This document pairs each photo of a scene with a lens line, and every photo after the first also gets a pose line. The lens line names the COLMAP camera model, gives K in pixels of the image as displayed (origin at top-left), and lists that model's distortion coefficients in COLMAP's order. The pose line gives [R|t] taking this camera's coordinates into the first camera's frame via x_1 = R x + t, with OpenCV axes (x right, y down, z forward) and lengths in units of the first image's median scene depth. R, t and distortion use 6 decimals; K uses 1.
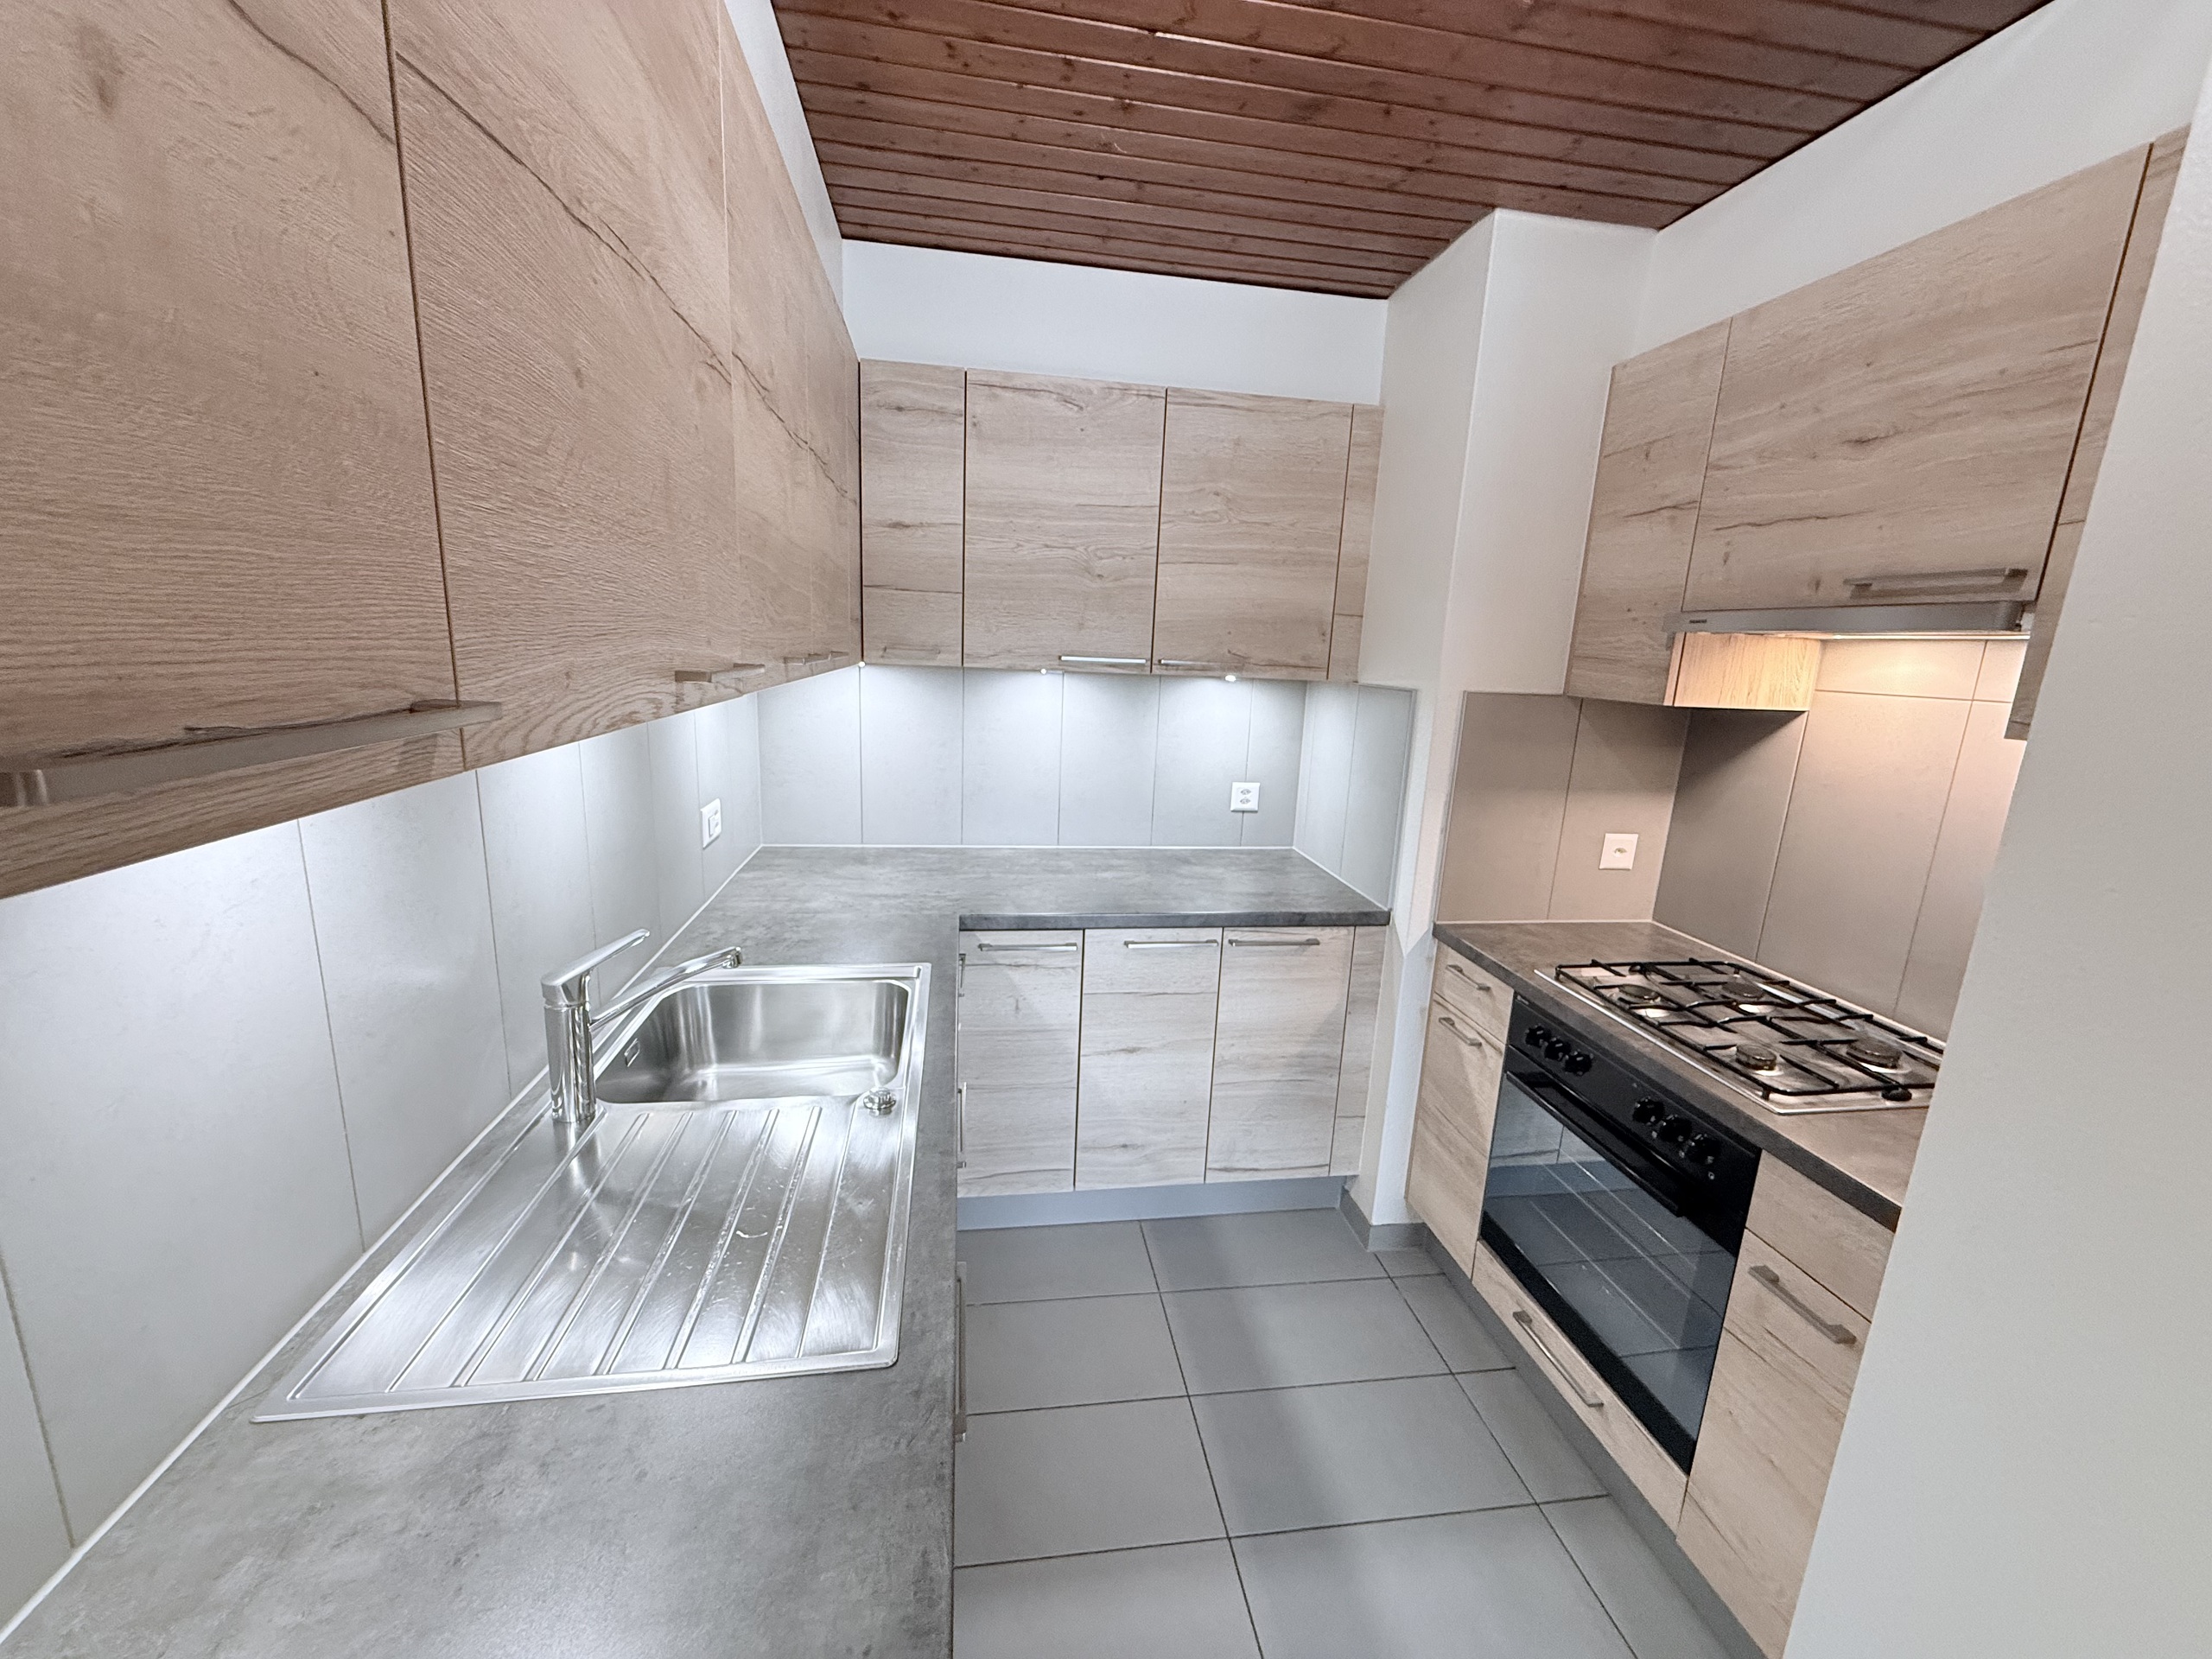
lens RADIAL K [[877.8, 0, 1102.8], [0, 877.8, 829.4], [0, 0, 1]] dist [0.000855, -0.000694]
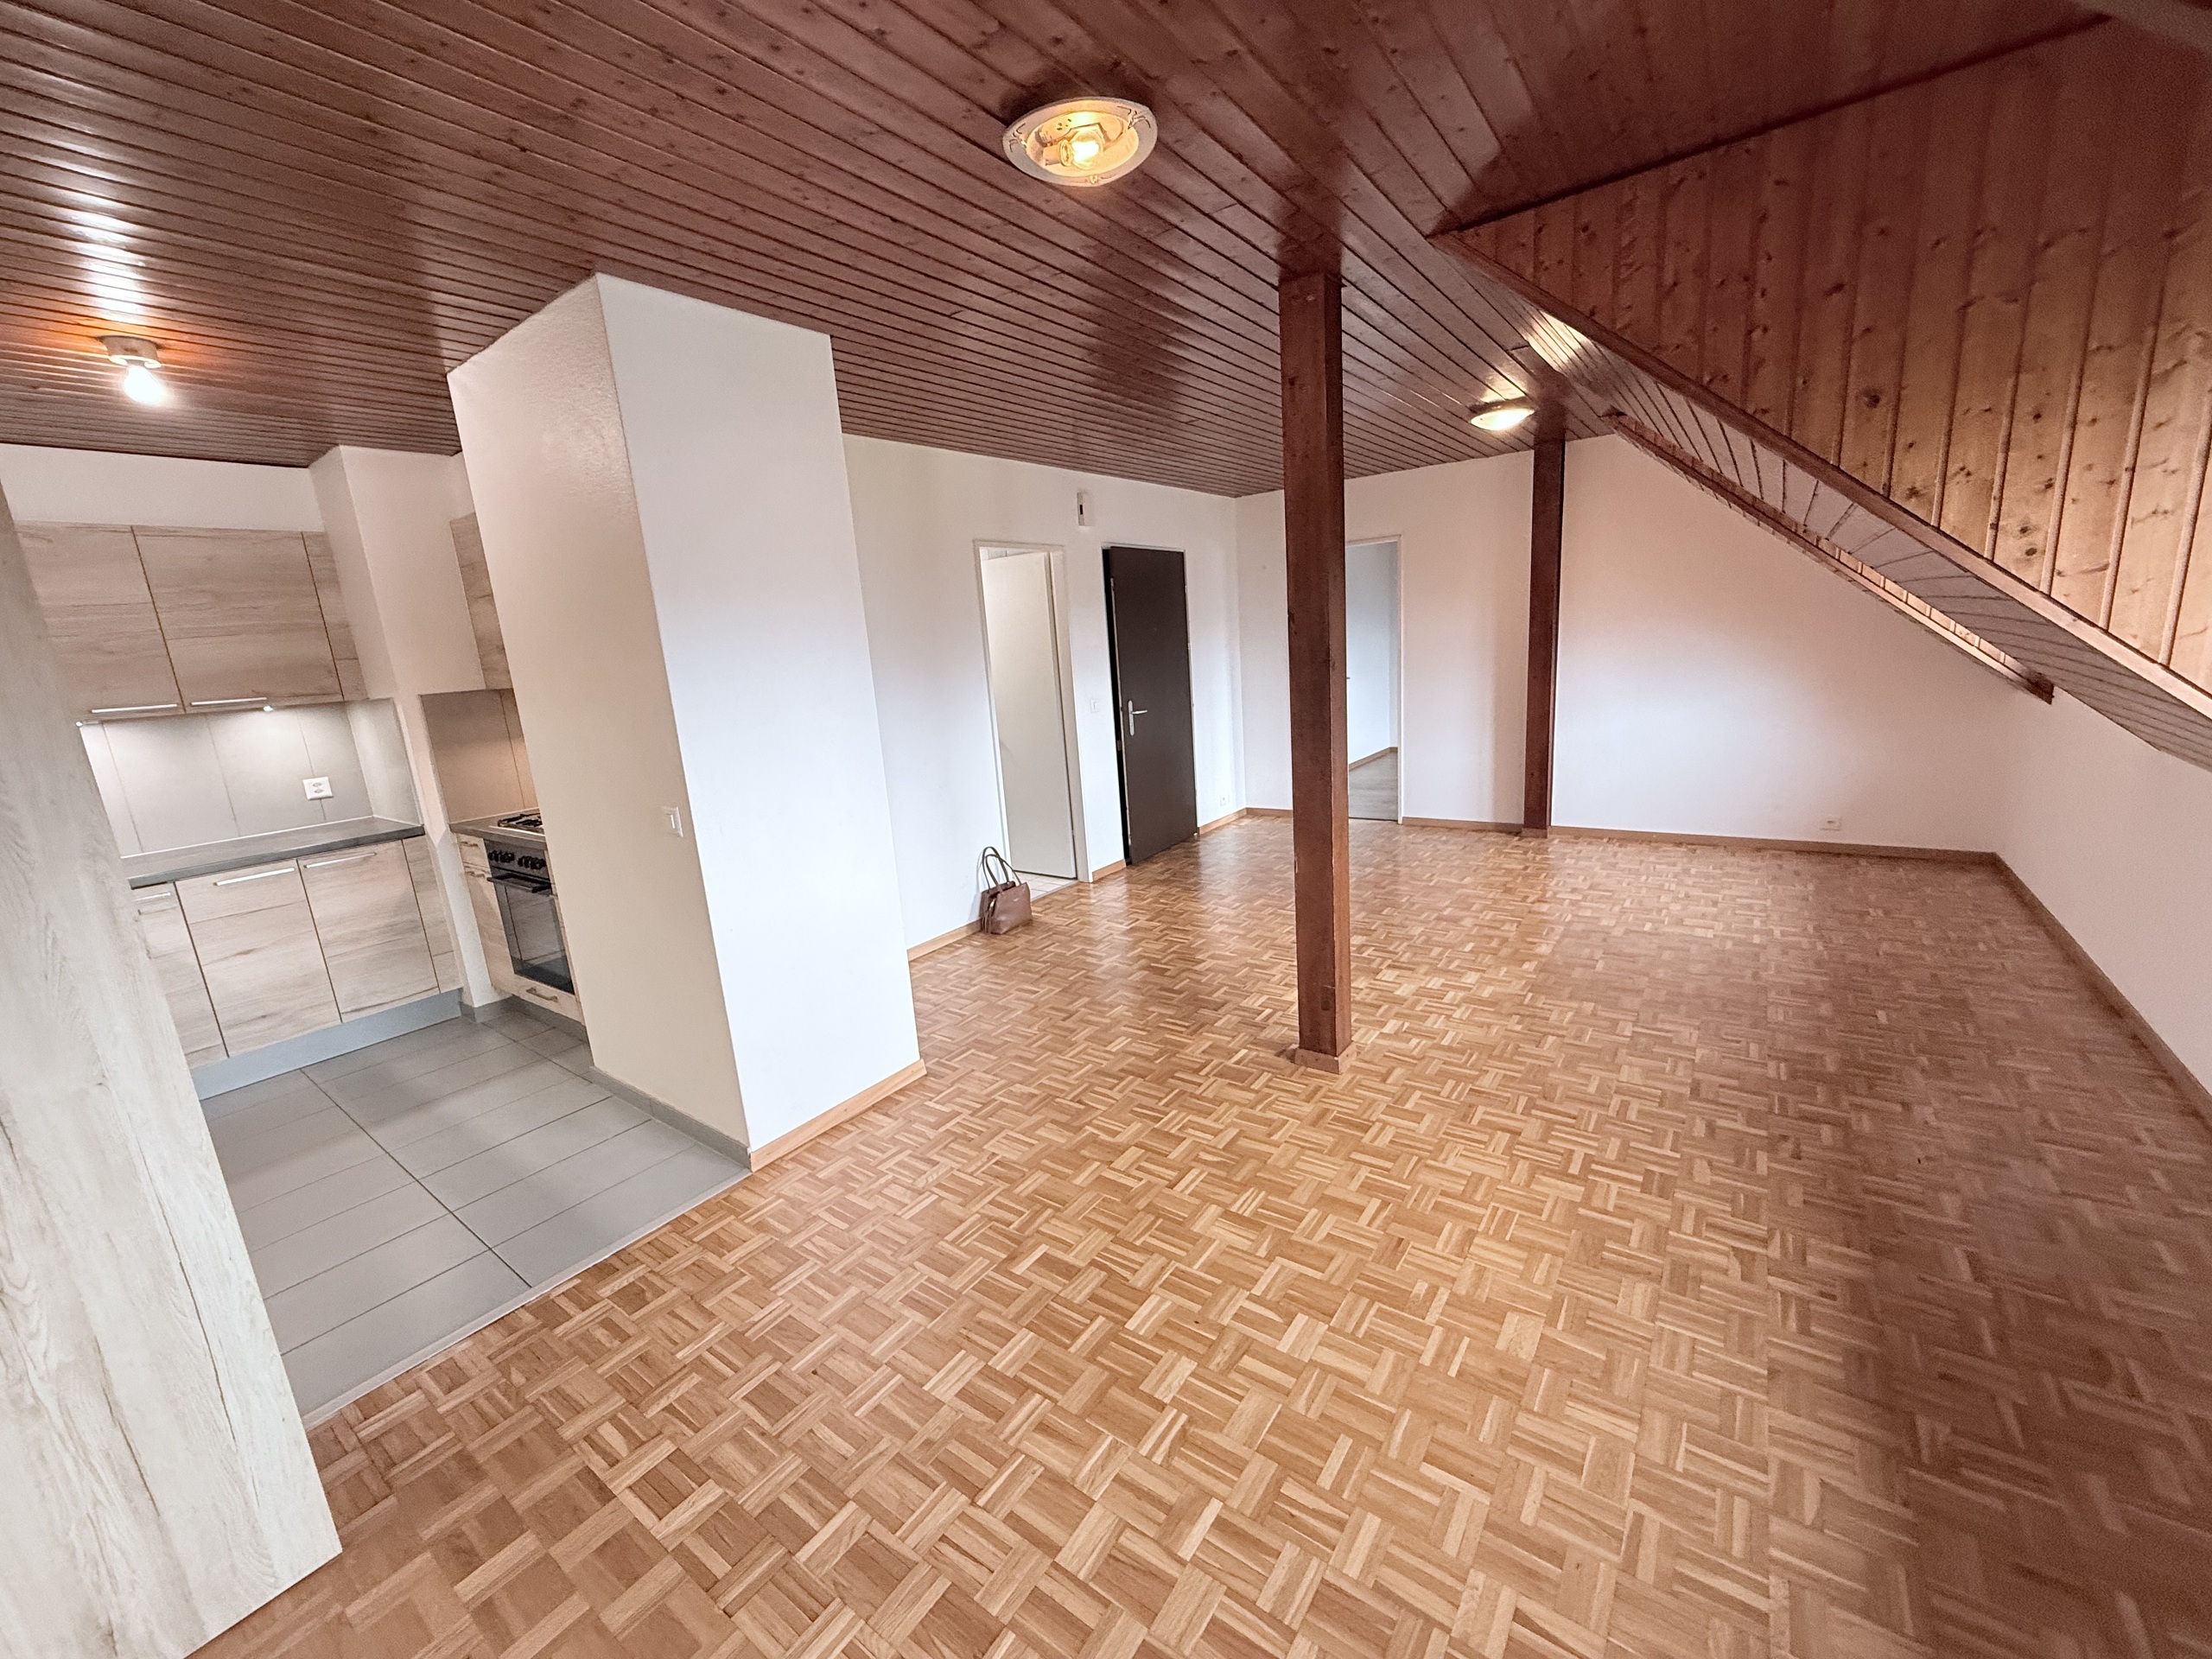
lens RADIAL K [[877.8, 0, 1102.8], [0, 877.8, 829.4], [0, 0, 1]] dist [0.000855, -0.000694]
pose [[0.703573, -0.241914, 0.668178, 0.111485], [0.248112, 0.964724, 0.088023, 0.276183], [-0.665902, 0.103852, 0.738776, -1.147482]]
